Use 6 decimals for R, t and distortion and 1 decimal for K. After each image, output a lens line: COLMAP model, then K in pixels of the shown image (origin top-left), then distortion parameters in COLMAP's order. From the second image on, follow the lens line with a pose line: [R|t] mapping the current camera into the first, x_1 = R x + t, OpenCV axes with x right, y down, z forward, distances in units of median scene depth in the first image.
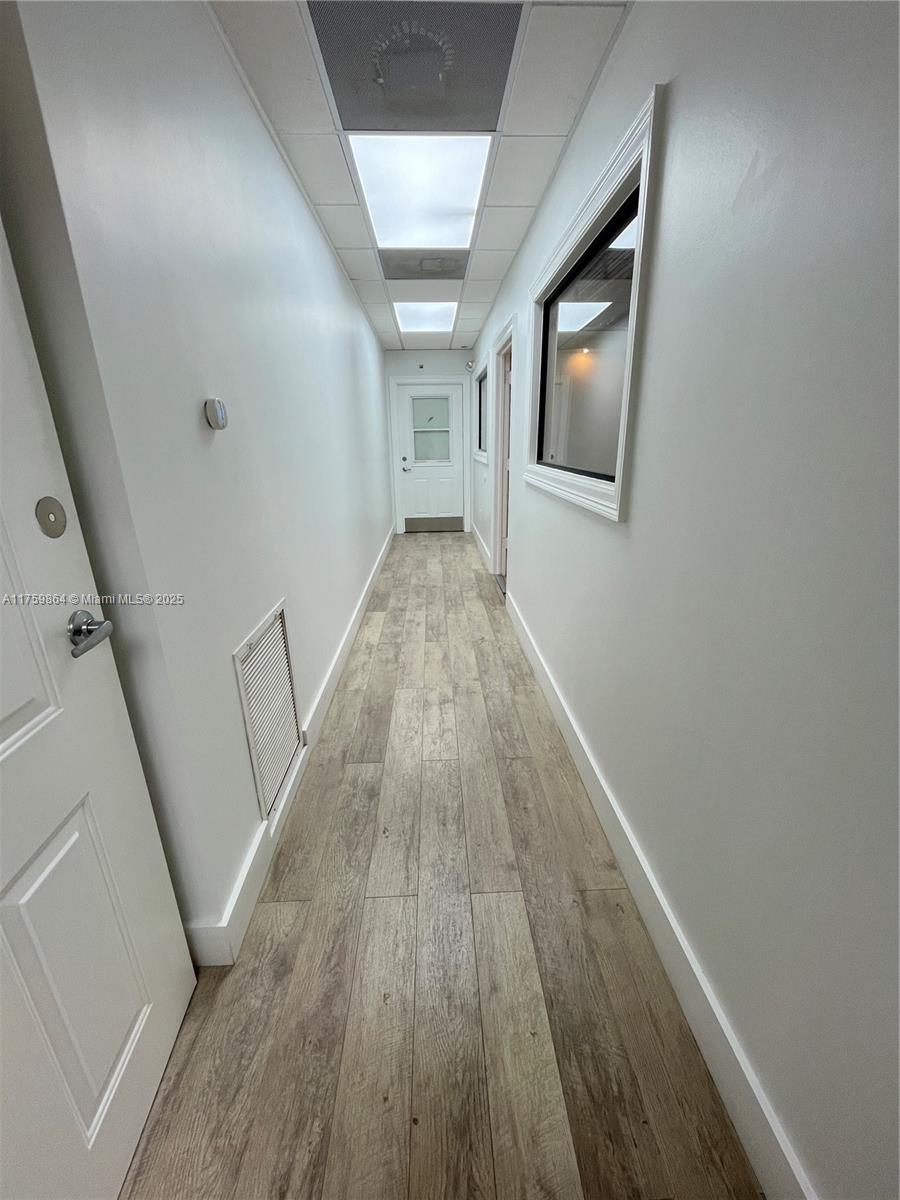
lens RADIAL K [[483.2, 0, 450.0], [0, 483.2, 600.0], [0, 0, 1]] dist [-0.003196, 0.000001]
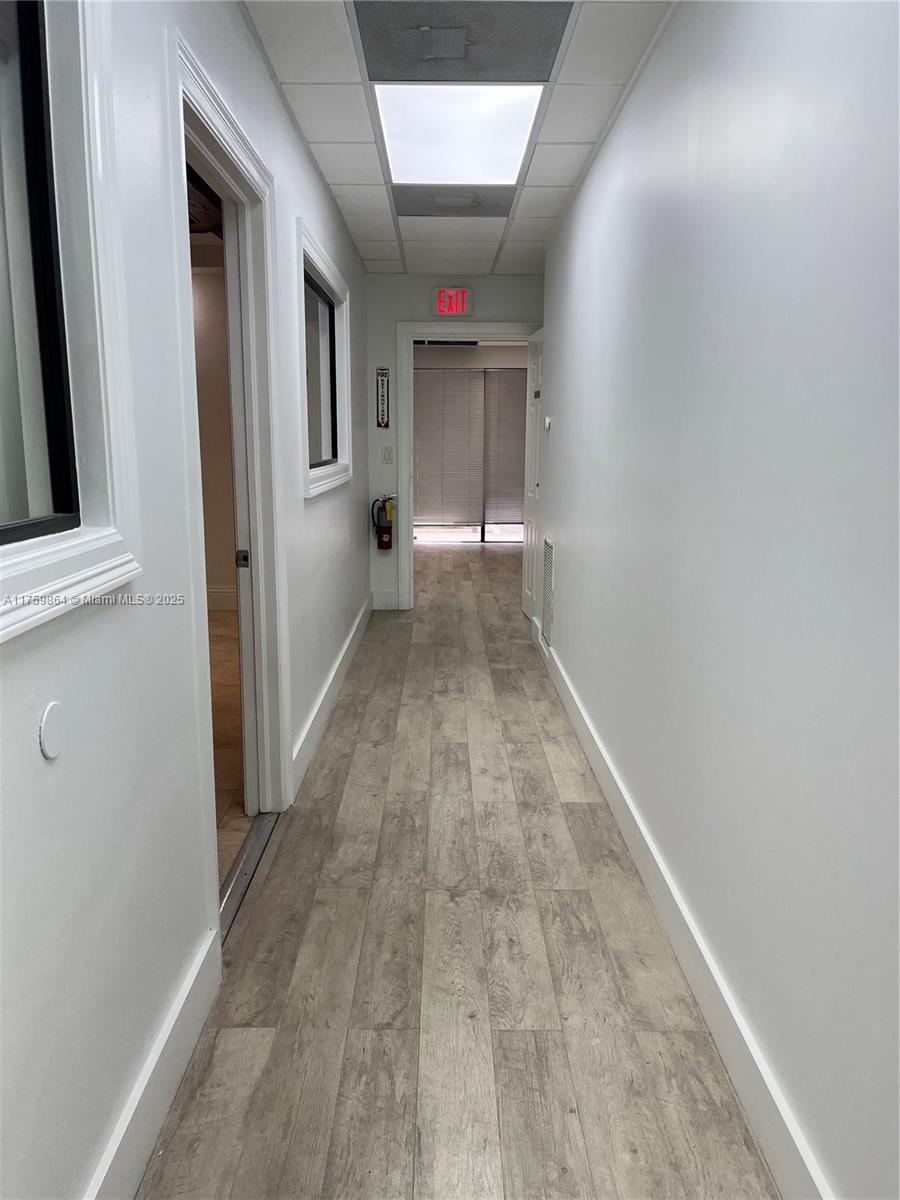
lens RADIAL K [[885.8, 0, 450.0], [0, 885.8, 600.0], [0, 0, 1]] dist [0.002299, 0.000579]
pose [[-0.999496, 0.004152, 0.031457, -0.065980], [0.018741, 0.877247, 0.479674, -0.644738], [-0.025604, 0.480022, -0.876883, 1.950731]]
